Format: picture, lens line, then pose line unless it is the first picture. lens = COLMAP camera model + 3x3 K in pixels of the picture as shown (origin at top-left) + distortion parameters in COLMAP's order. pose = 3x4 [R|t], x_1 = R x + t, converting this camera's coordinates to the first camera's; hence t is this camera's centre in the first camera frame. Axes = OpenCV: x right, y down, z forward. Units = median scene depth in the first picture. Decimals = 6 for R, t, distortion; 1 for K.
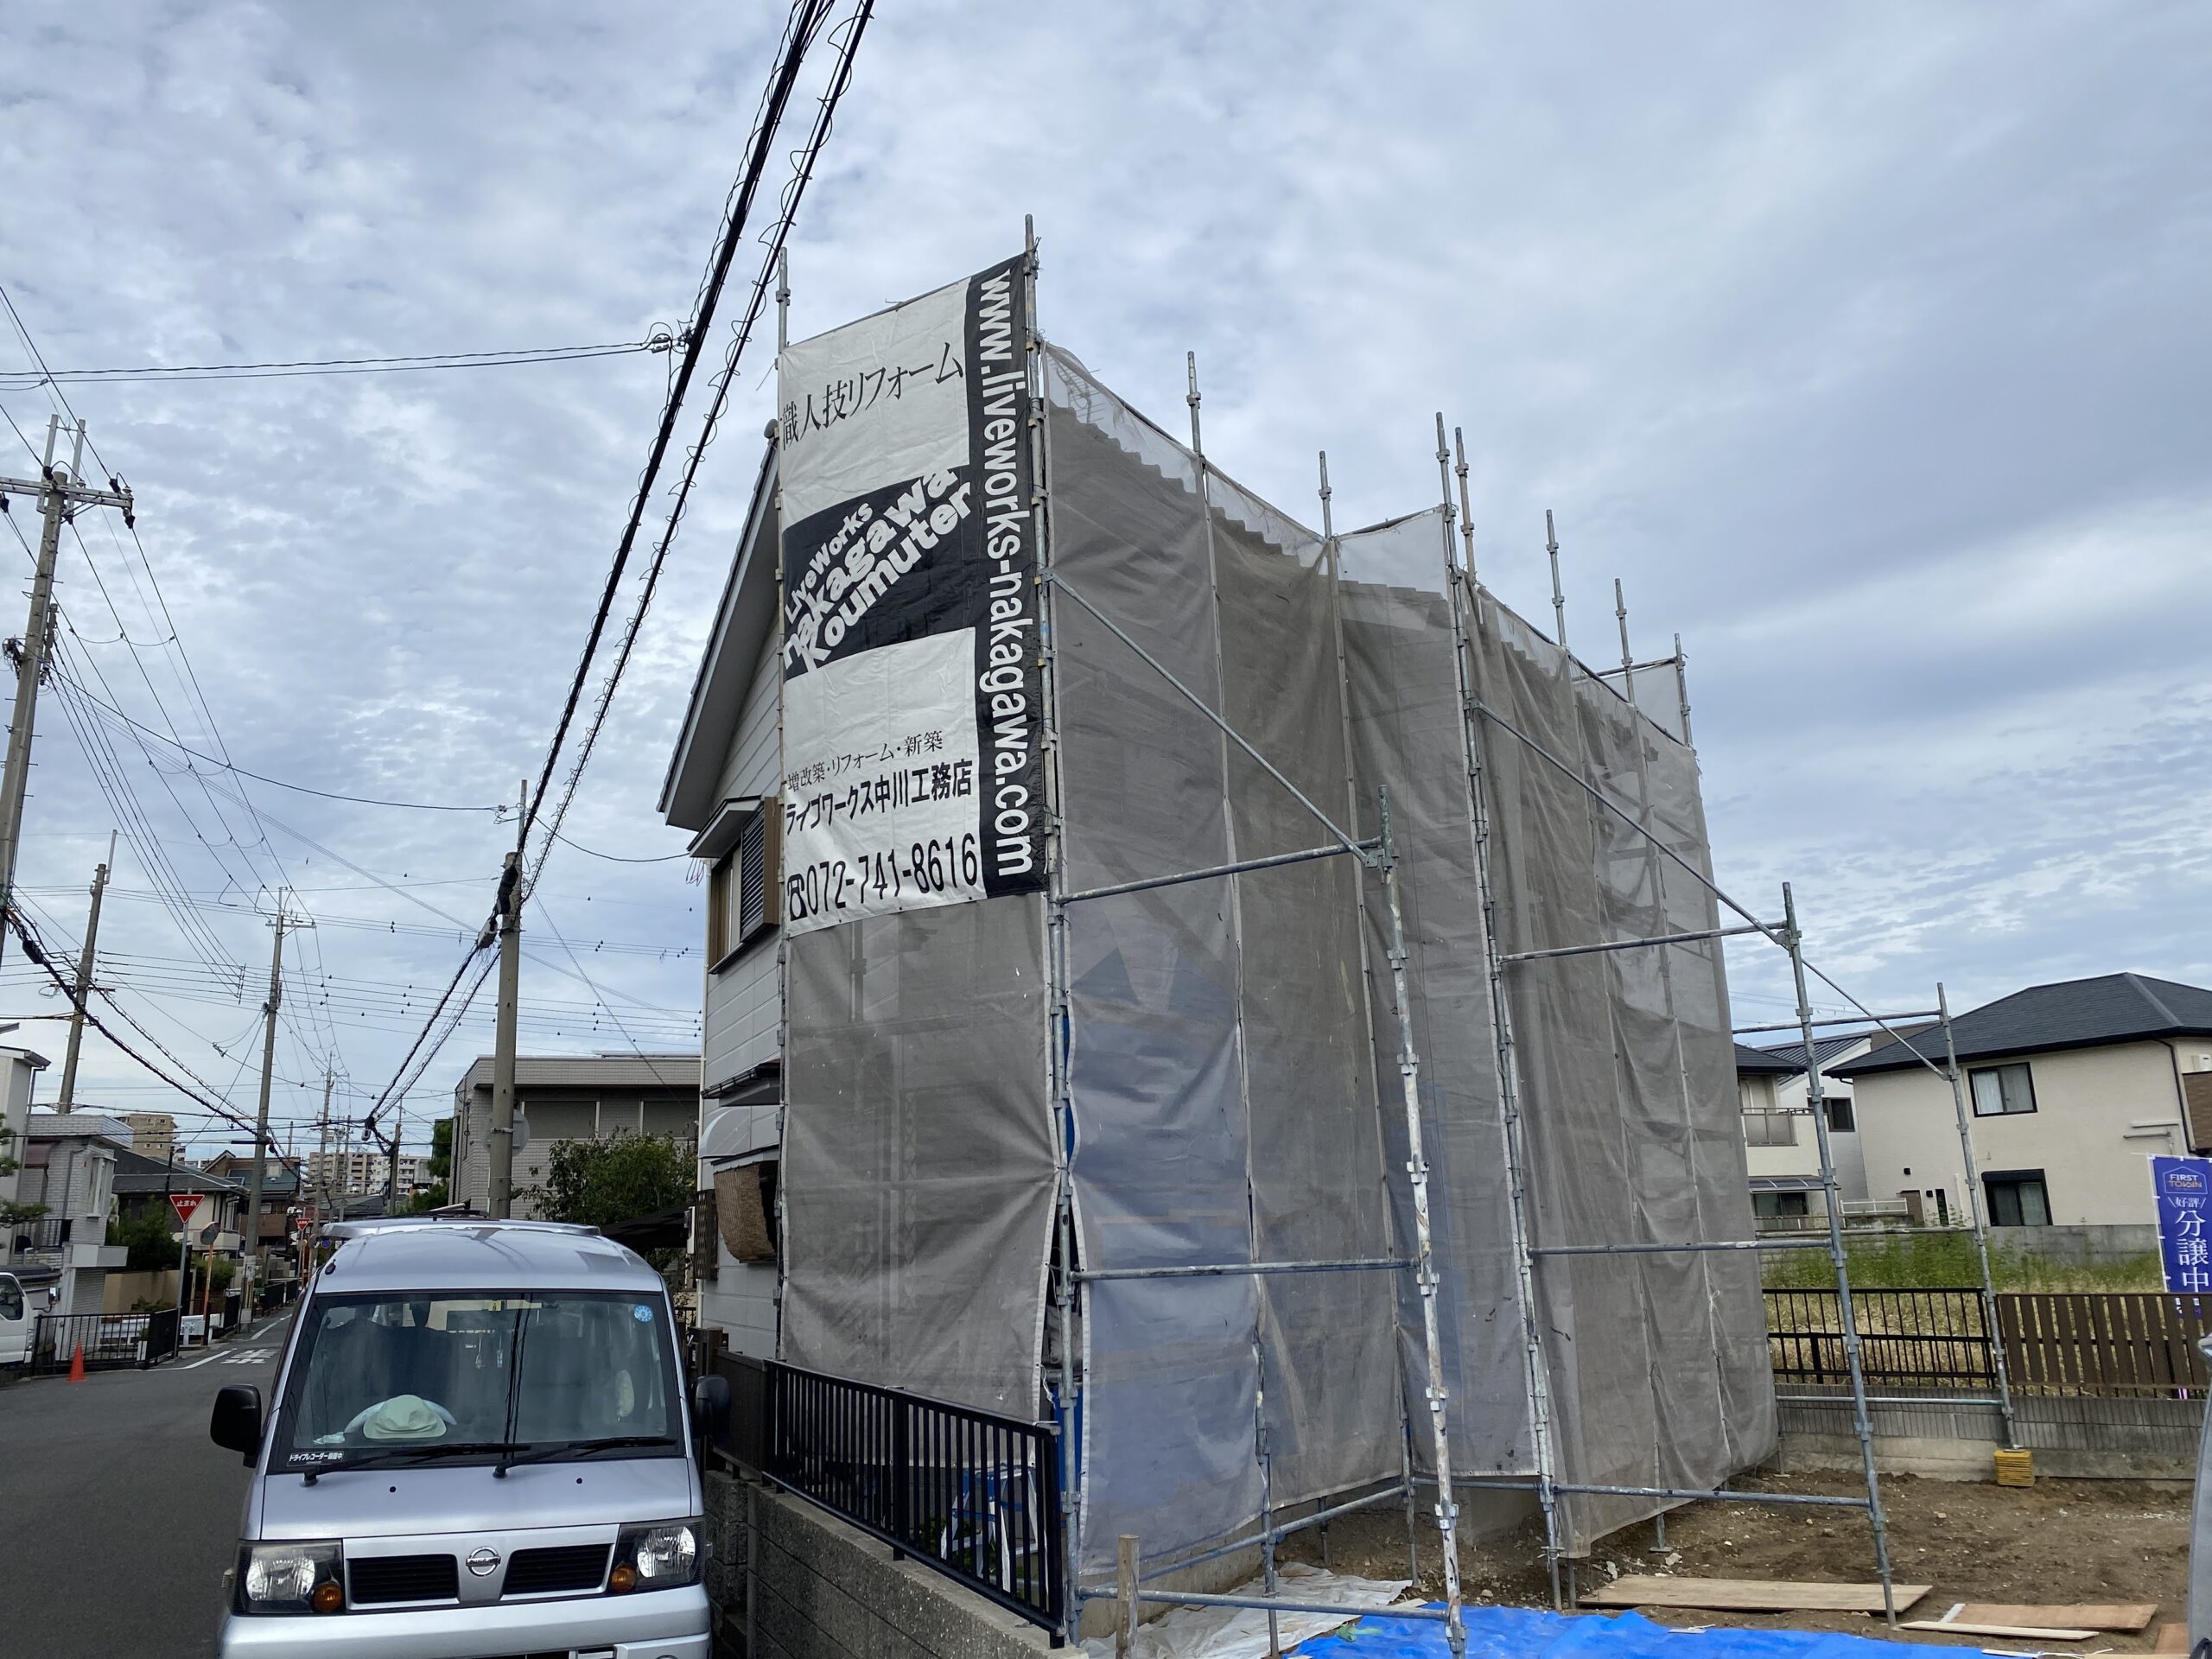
lens RADIAL K [[1688.0, 0, 1076.3], [0, 1688.0, 836.5], [0, 0, 1]] dist [0.003280, 0.012337]
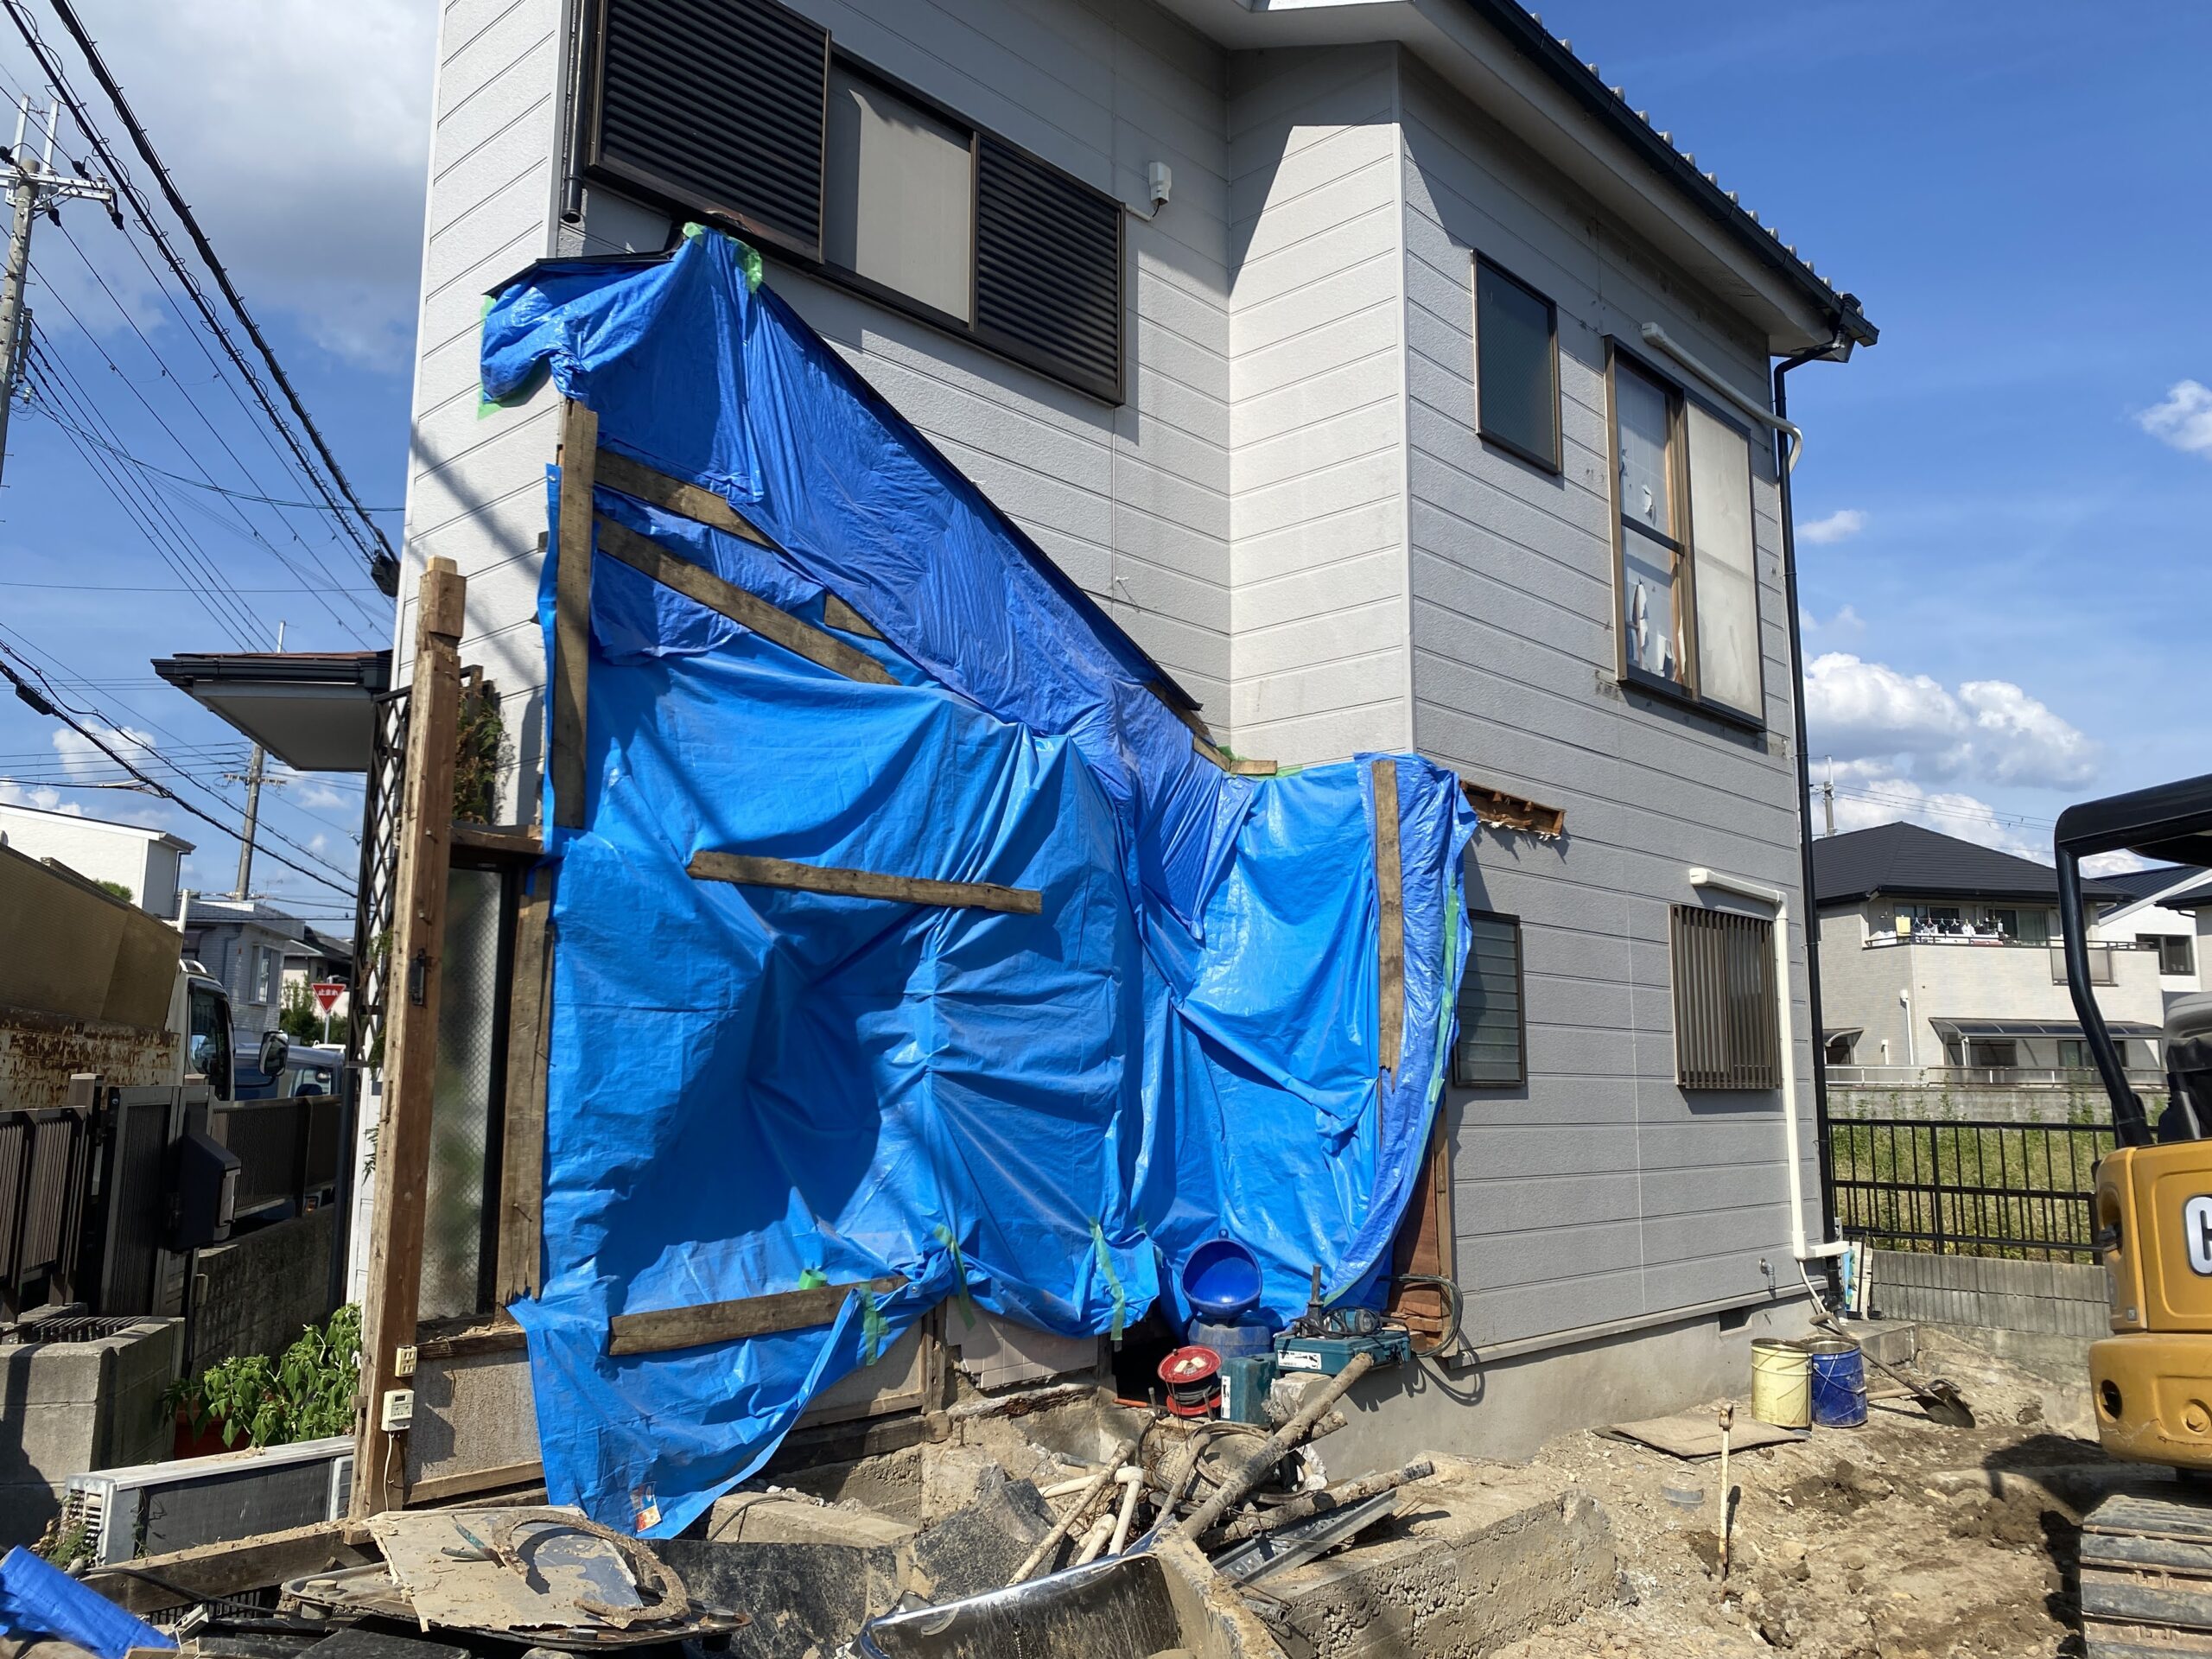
lens RADIAL K [[1678.1, 0, 1110.1], [0, 1678.1, 820.3], [0, 0, 1]] dist [0.000060, -0.004551]
pose [[0.988419, 0.014169, -0.151086, 0.063773], [-0.002046, 0.996785, 0.080094, 0.039571], [0.151735, -0.078858, 0.985271, 0.124148]]
